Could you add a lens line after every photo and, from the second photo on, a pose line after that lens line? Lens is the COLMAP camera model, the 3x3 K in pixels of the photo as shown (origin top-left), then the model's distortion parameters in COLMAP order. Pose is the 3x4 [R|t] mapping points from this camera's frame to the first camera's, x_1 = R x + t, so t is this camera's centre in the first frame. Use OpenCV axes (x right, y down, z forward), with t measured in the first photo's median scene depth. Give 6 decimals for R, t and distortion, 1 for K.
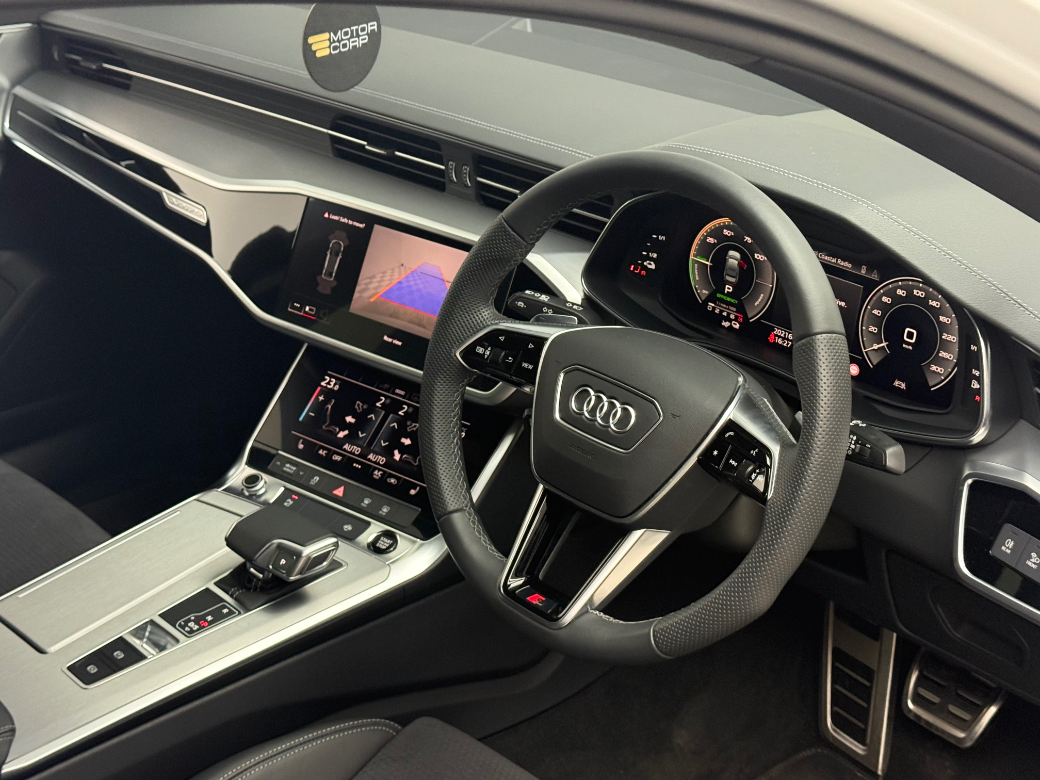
lens RADIAL K [[1708.8, 0, 520.2], [0, 1708.8, 397.9], [0, 0, 1]] dist [0.053315, 0.000000]
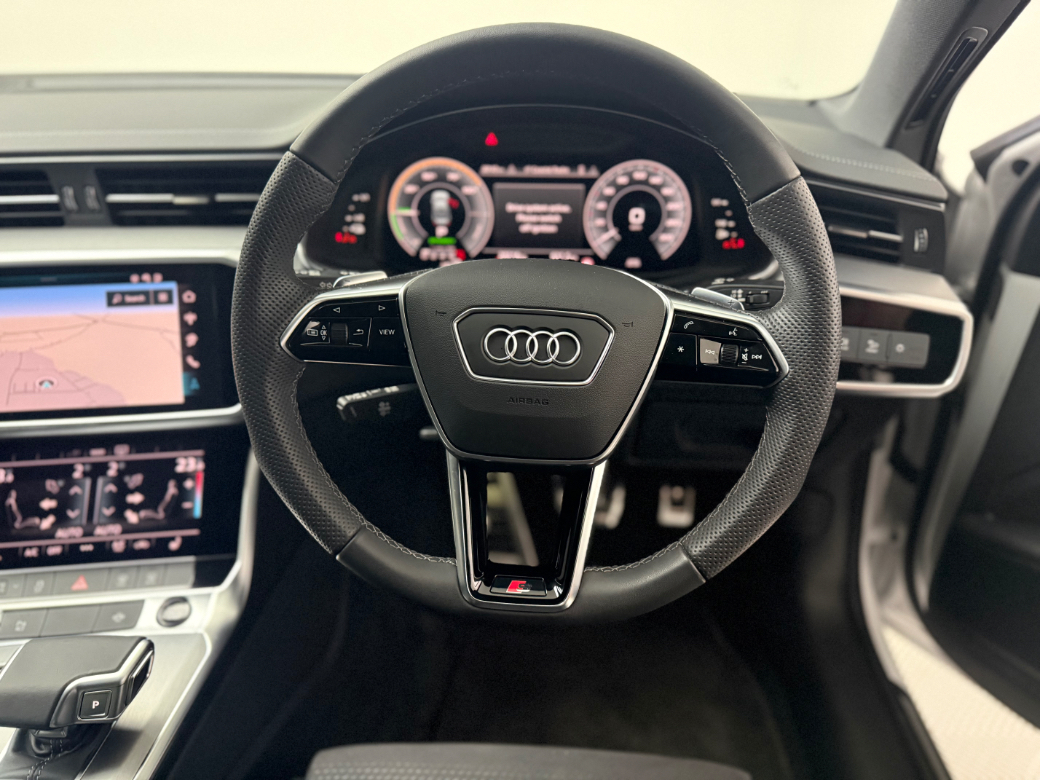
lens RADIAL K [[771.9, 0, 498.6], [0, 771.9, 394.4], [0, 0, 1]] dist [0.033303, -0.016157]
pose [[0.733382, -0.345178, 0.585665, -0.147197], [0.319332, 0.935460, 0.151465, -0.027278], [-0.600149, 0.075939, 0.796276, 0.544563]]
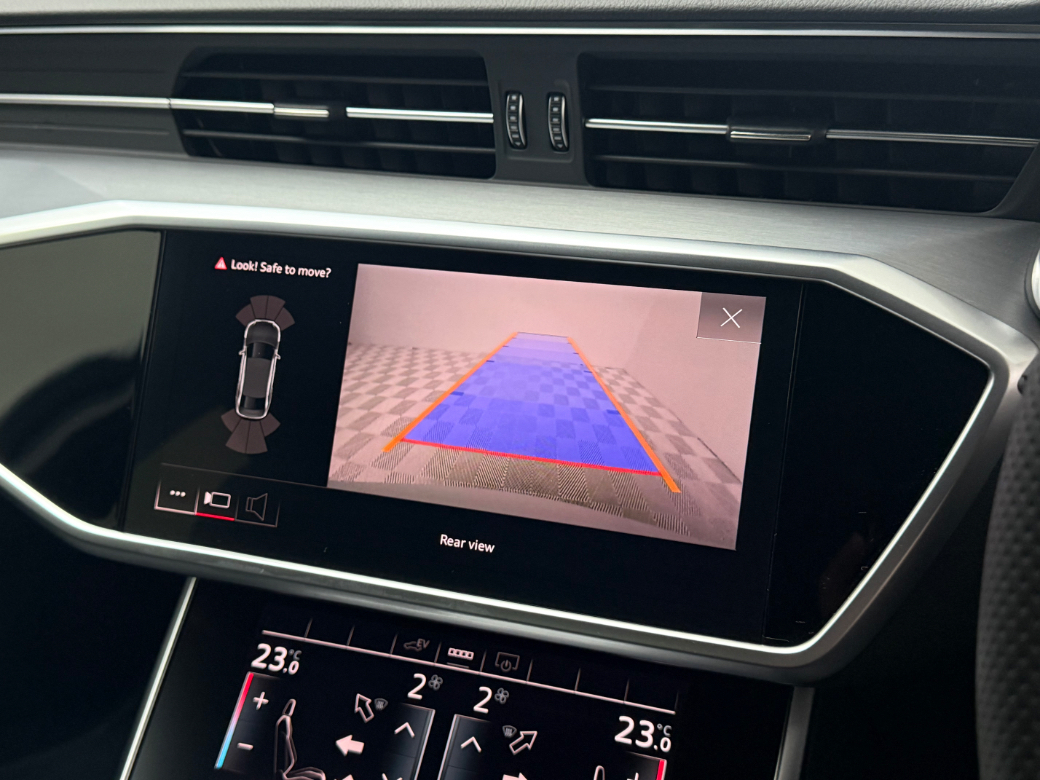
lens RADIAL K [[1160.2, 0, 517.6], [0, 1160.2, 380.5], [0, 0, 1]] dist [0.073749, 0.000000]
pose [[0.952433, -0.149086, 0.265791, -0.124718], [0.171163, 0.983303, -0.061798, -0.050280], [-0.252140, 0.104352, 0.962048, 0.719735]]
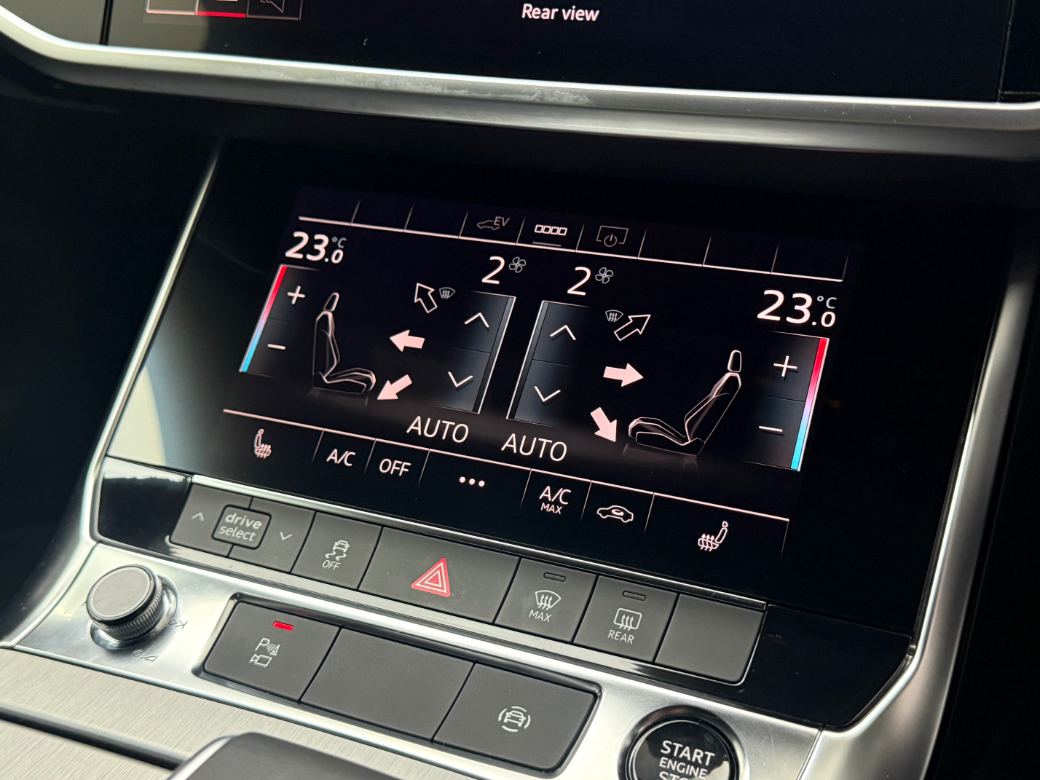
lens RADIAL K [[1160.2, 0, 525.3], [0, 1160.2, 390.3], [0, 0, 1]] dist [0.073749, 0.000000]
pose [[0.971115, -0.162713, 0.174528, -0.119138], [0.159022, 0.986654, 0.035024, 0.017977], [-0.177897, -0.006259, 0.984029, 0.794201]]
